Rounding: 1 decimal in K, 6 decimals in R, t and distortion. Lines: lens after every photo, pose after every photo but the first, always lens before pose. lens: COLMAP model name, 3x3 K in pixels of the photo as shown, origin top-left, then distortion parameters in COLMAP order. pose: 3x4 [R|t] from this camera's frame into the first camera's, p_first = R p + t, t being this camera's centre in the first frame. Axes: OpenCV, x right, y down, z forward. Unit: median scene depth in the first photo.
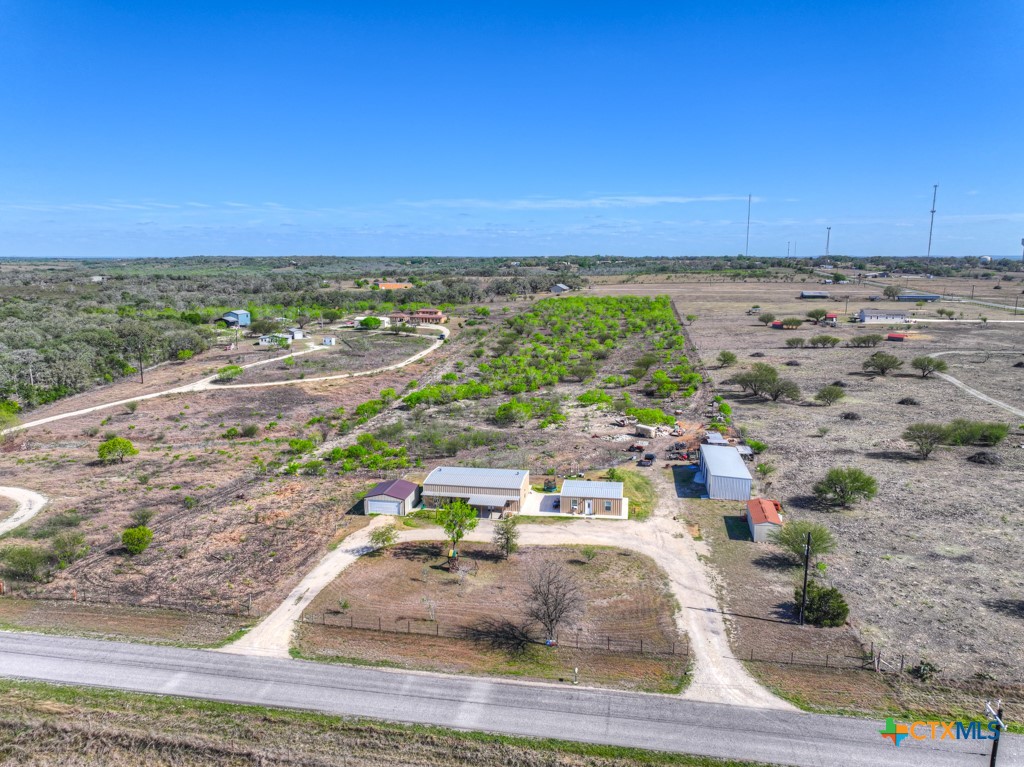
lens RADIAL K [[720.8, 0, 510.1], [0, 720.8, 381.6], [0, 0, 1]] dist [-0.003688, 0.020157]
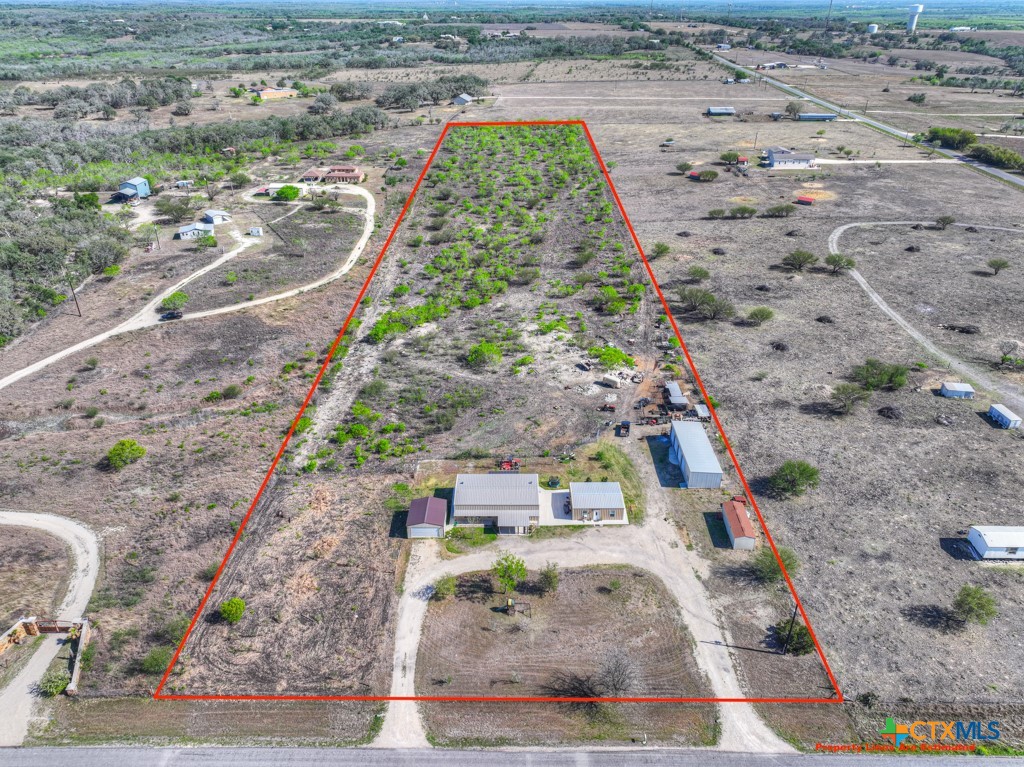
lens RADIAL K [[720.8, 0, 510.1], [0, 720.8, 381.6], [0, 0, 1]] dist [-0.003688, 0.020157]
pose [[0.986558, -0.078091, 0.143543, -0.154451], [0.028987, 0.948123, 0.316581, -0.346087], [-0.160819, -0.308164, 0.937642, -0.031935]]
